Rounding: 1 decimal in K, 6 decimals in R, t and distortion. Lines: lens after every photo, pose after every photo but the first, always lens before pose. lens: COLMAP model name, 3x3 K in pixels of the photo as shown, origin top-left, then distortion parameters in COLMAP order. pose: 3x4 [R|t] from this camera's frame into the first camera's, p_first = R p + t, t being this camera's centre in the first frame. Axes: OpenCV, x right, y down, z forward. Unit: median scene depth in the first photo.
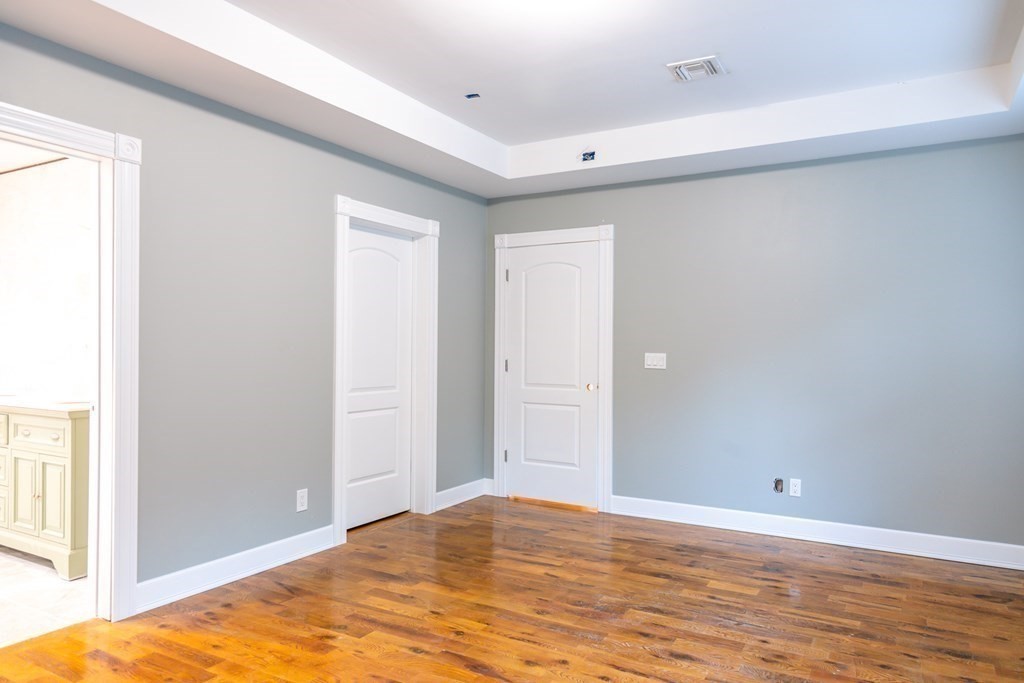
lens RADIAL K [[689.1, 0, 512.0], [0, 689.1, 341.5], [0, 0, 1]] dist [0.004218, 0.001236]
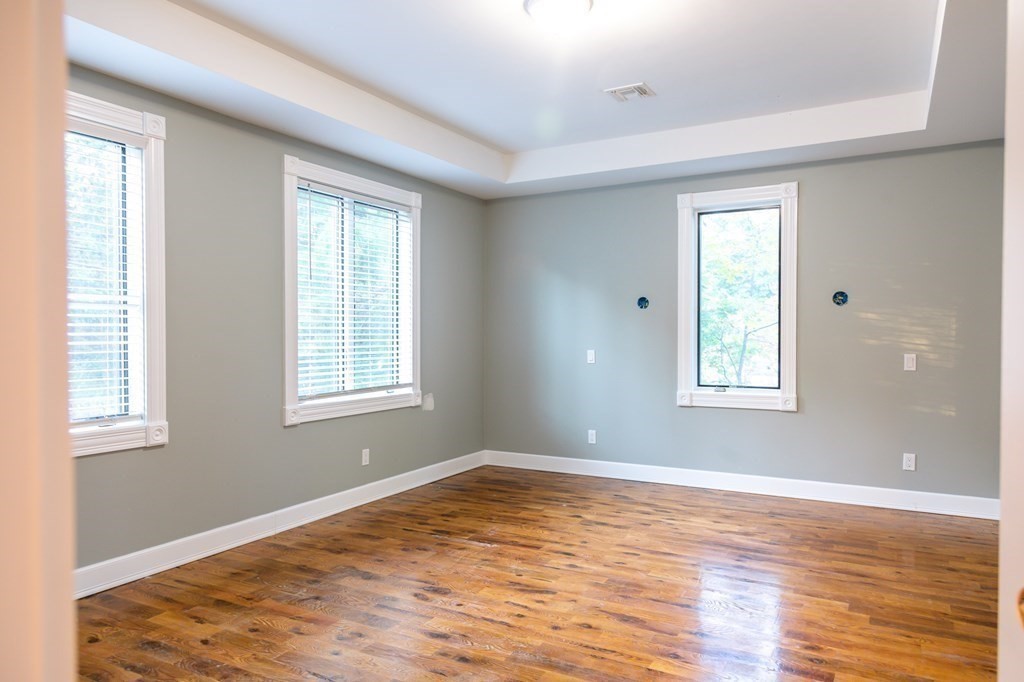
lens RADIAL K [[689.1, 0, 512.0], [0, 689.1, 341.0], [0, 0, 1]] dist [0.004218, 0.001236]
pose [[-0.999827, -0.004957, -0.017948, 0.152568], [-0.004972, 0.999987, 0.000790, 0.020936], [0.017944, 0.000880, -0.999839, 1.921673]]
